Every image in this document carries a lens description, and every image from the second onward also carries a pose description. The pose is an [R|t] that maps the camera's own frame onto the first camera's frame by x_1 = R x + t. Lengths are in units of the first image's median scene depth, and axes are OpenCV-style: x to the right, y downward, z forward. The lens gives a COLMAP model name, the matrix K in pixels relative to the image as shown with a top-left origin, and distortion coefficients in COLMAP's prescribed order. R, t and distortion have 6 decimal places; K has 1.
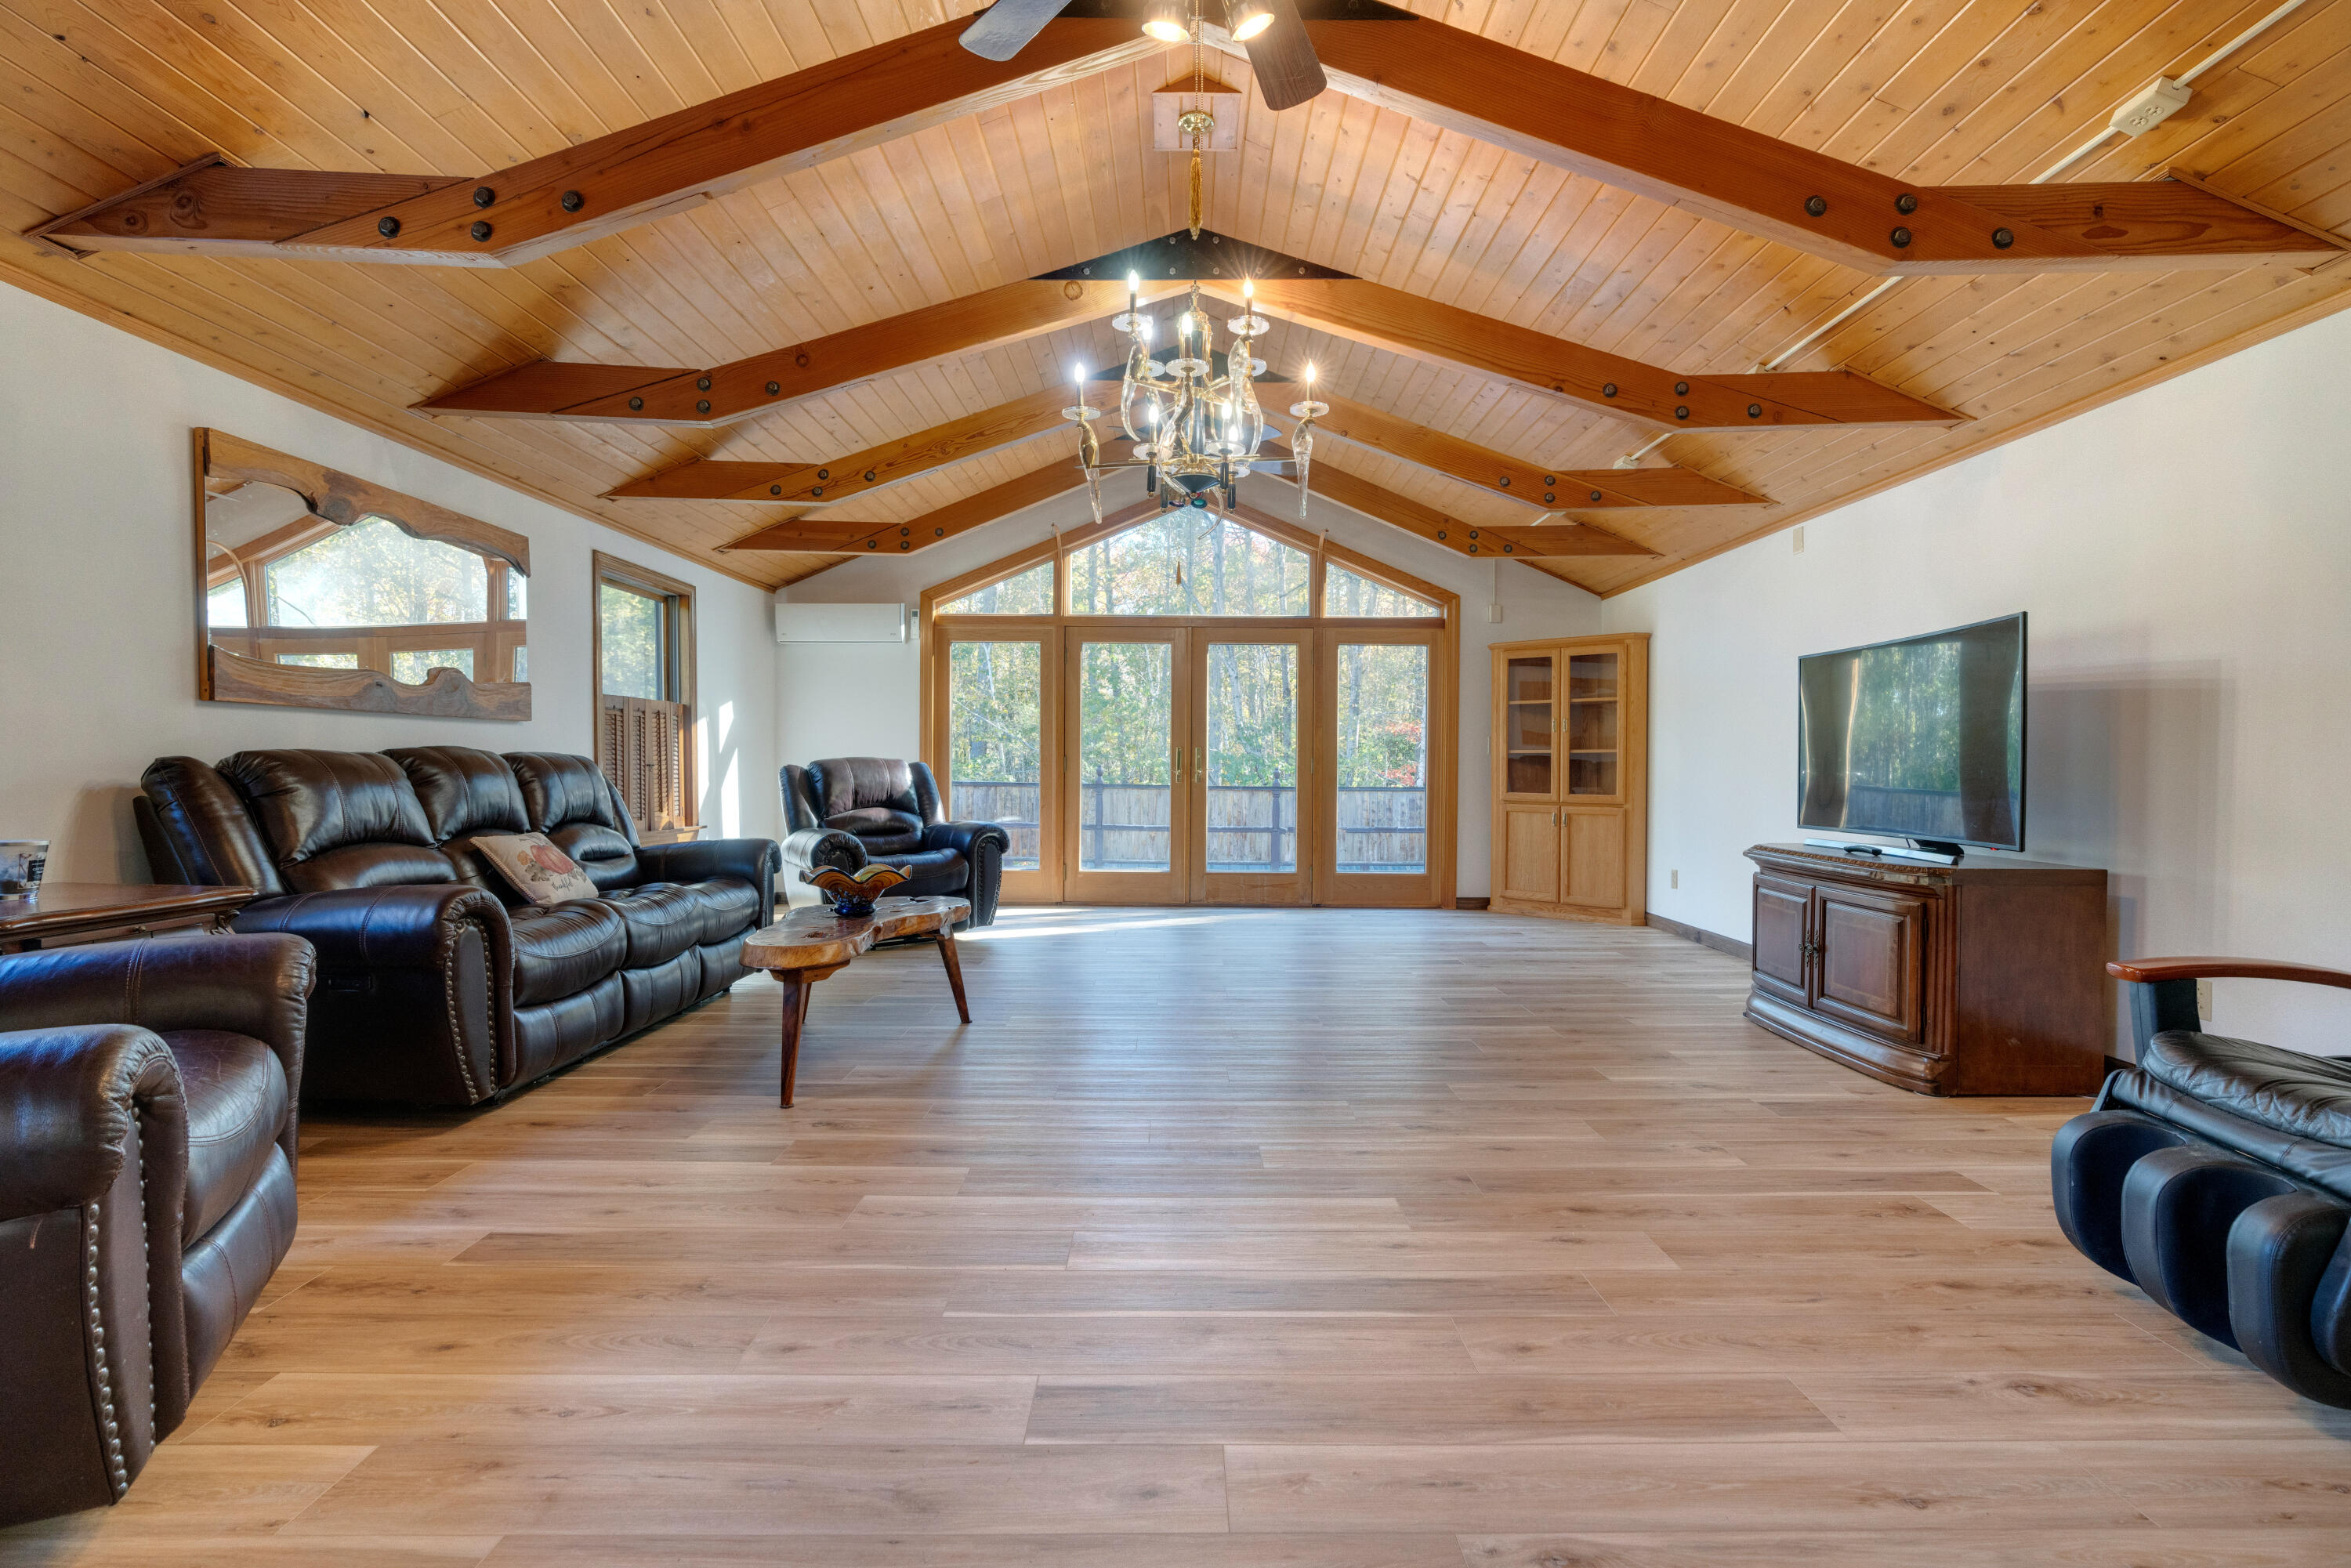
lens RADIAL K [[1045.5, 0, 1192.8], [0, 1045.5, 775.7], [0, 0, 1]] dist [-0.017133, 0.006127]
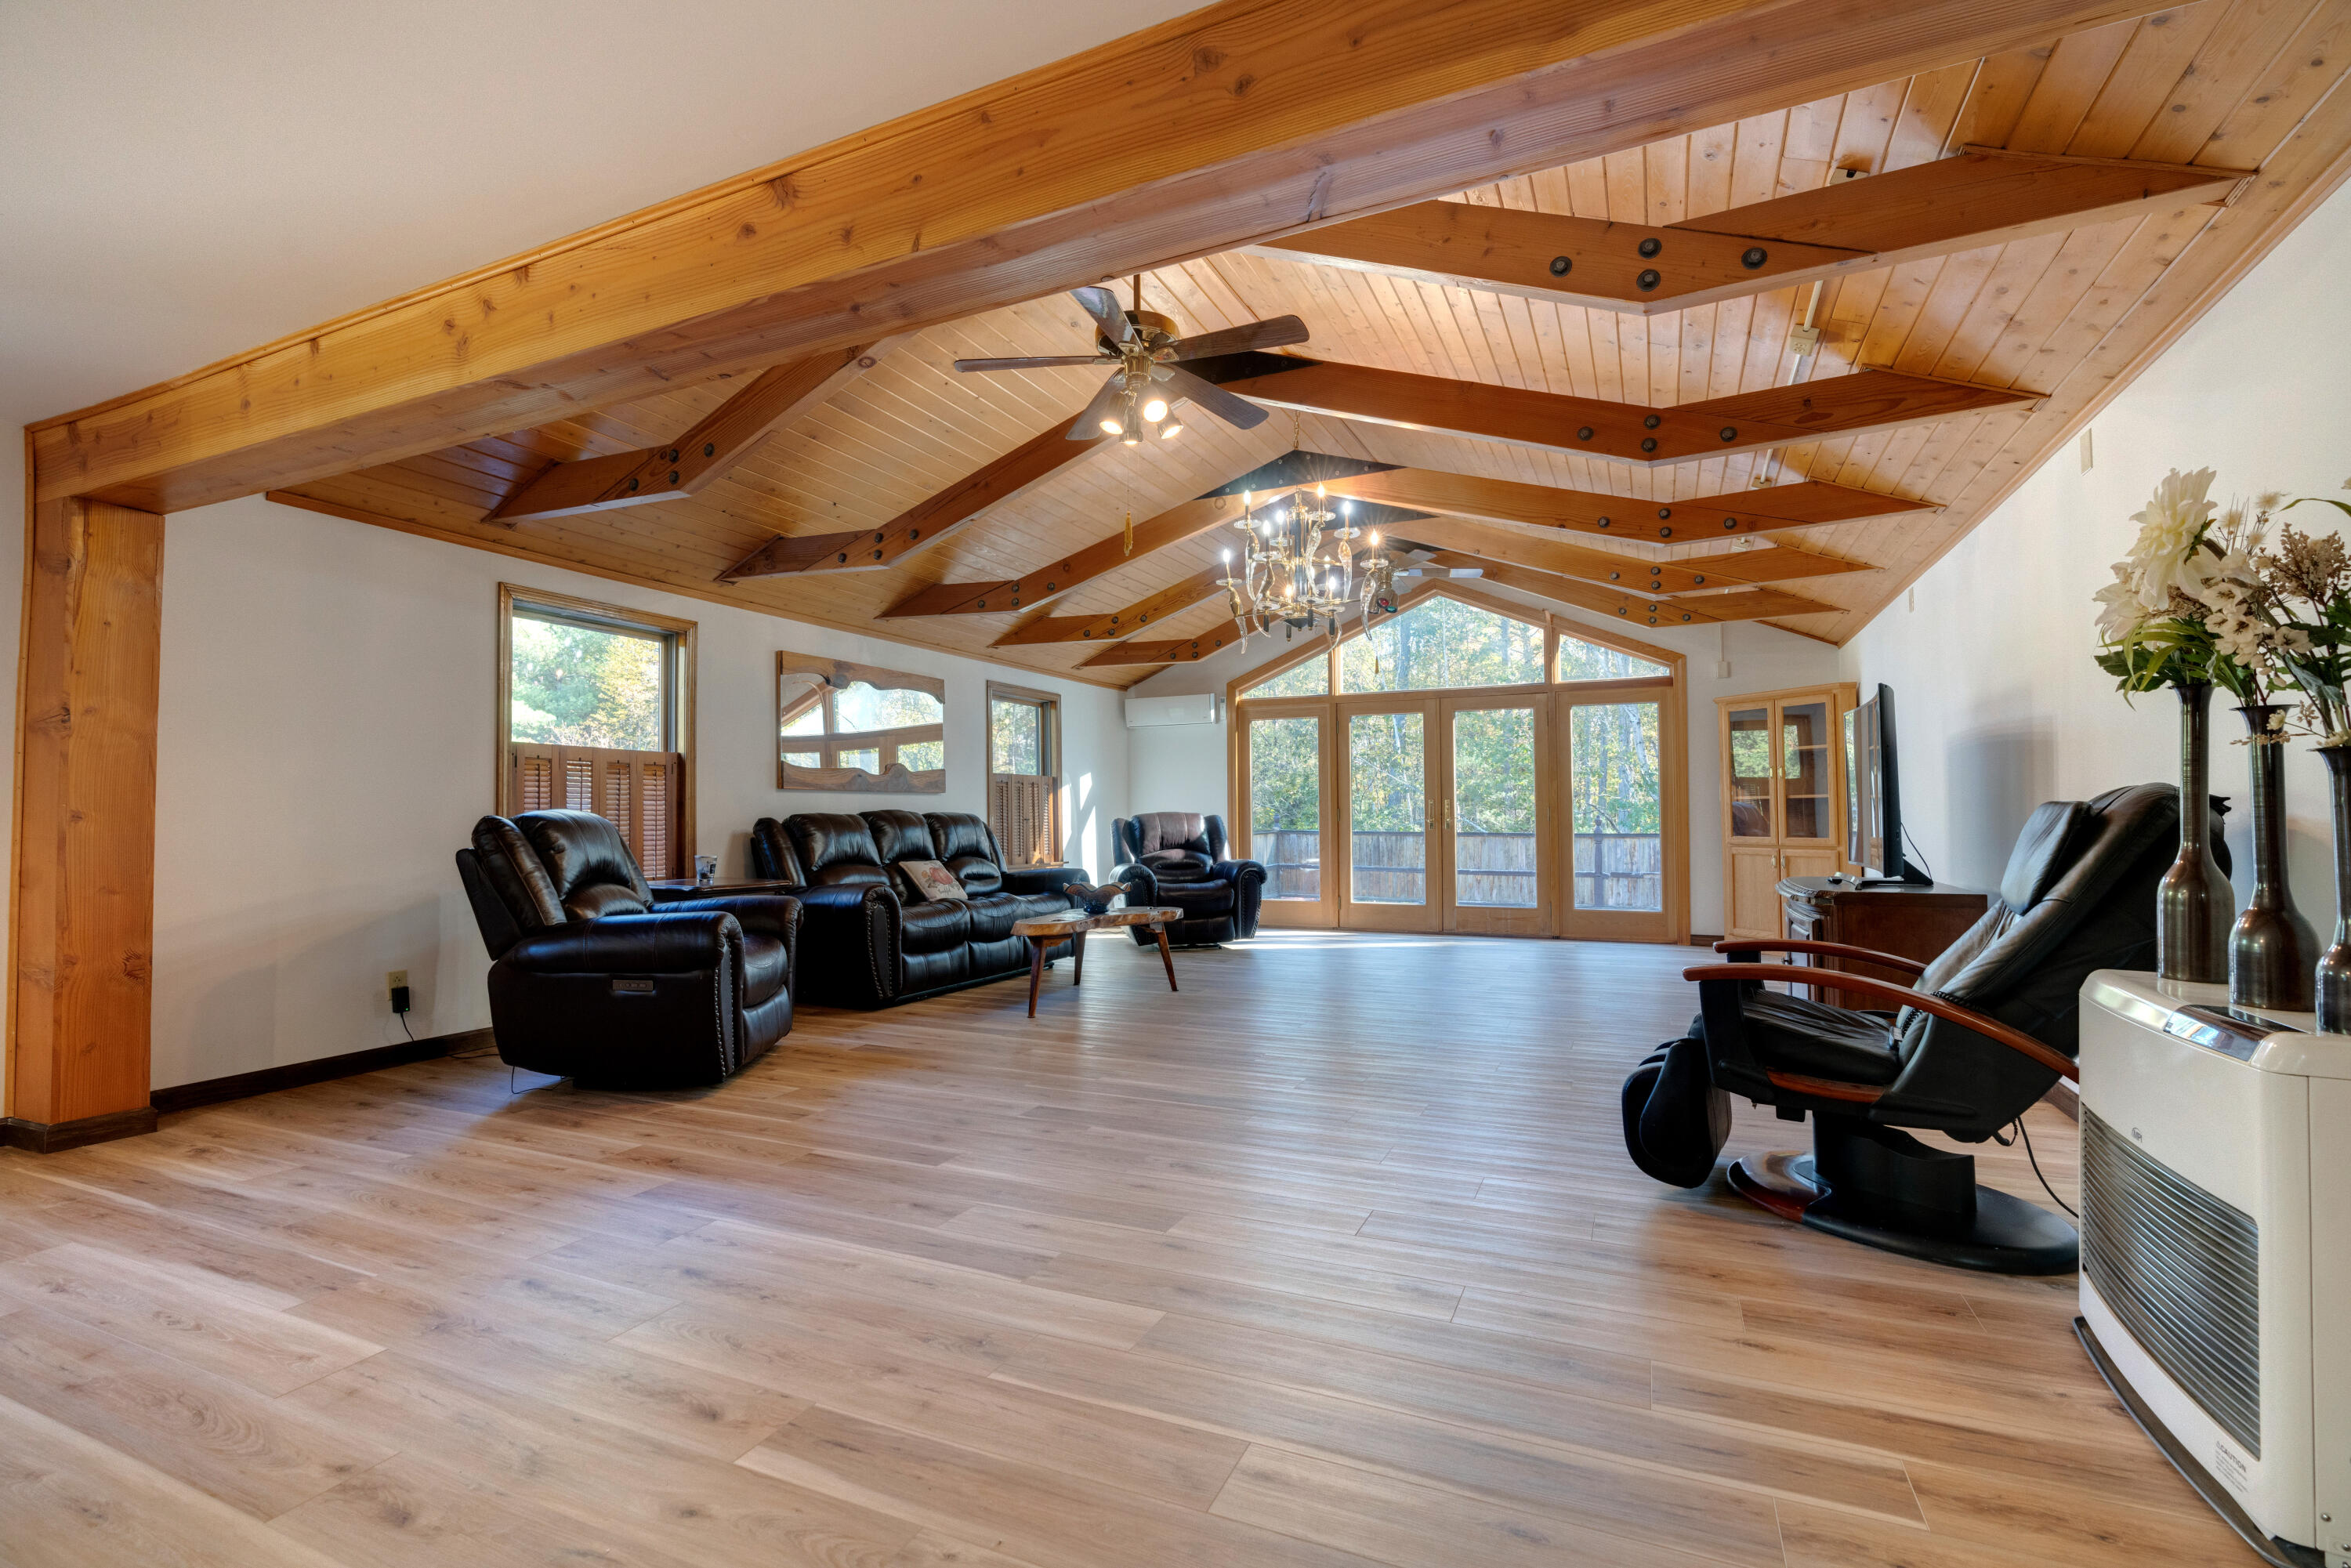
lens RADIAL K [[1045.5, 0, 1192.8], [0, 1045.5, 775.7], [0, 0, 1]] dist [-0.017133, 0.006127]
pose [[0.909914, -0.027825, -0.413864, 0.365529], [0.007642, 0.998703, -0.050344, 0.005195], [0.414727, 0.042646, 0.908946, -0.299082]]
